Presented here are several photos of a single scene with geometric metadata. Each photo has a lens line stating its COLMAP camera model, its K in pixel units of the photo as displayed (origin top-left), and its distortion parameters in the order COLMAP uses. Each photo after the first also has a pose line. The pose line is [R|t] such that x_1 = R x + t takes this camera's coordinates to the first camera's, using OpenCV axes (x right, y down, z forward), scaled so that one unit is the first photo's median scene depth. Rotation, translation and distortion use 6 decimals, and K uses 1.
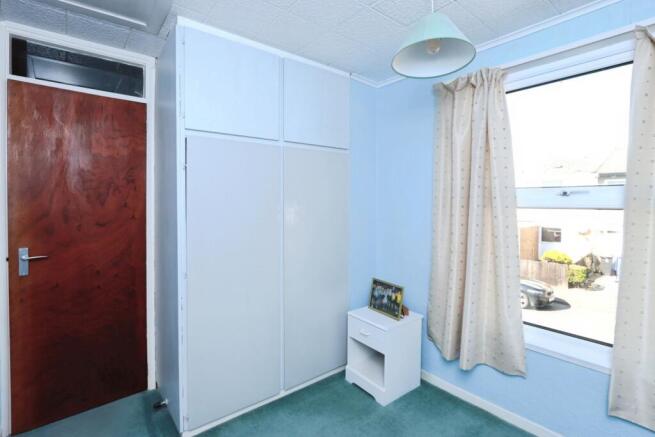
lens RADIAL K [[319.5, 0, 326.6], [0, 319.5, 210.8], [0, 0, 1]] dist [-0.002029, -0.000194]
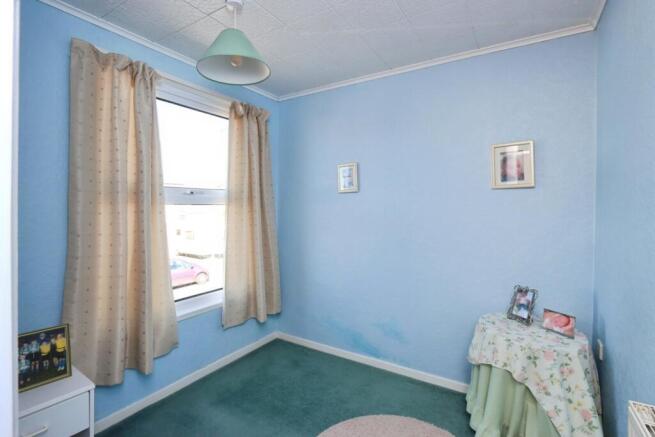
lens RADIAL K [[319.5, 0, 326.6], [0, 319.5, 210.8], [0, 0, 1]] dist [-0.002029, -0.000194]
pose [[-0.336760, -0.012769, 0.941504, -0.612478], [0.011099, 0.999785, 0.017530, 0.000367], [-0.941525, 0.016353, -0.336546, 0.784416]]
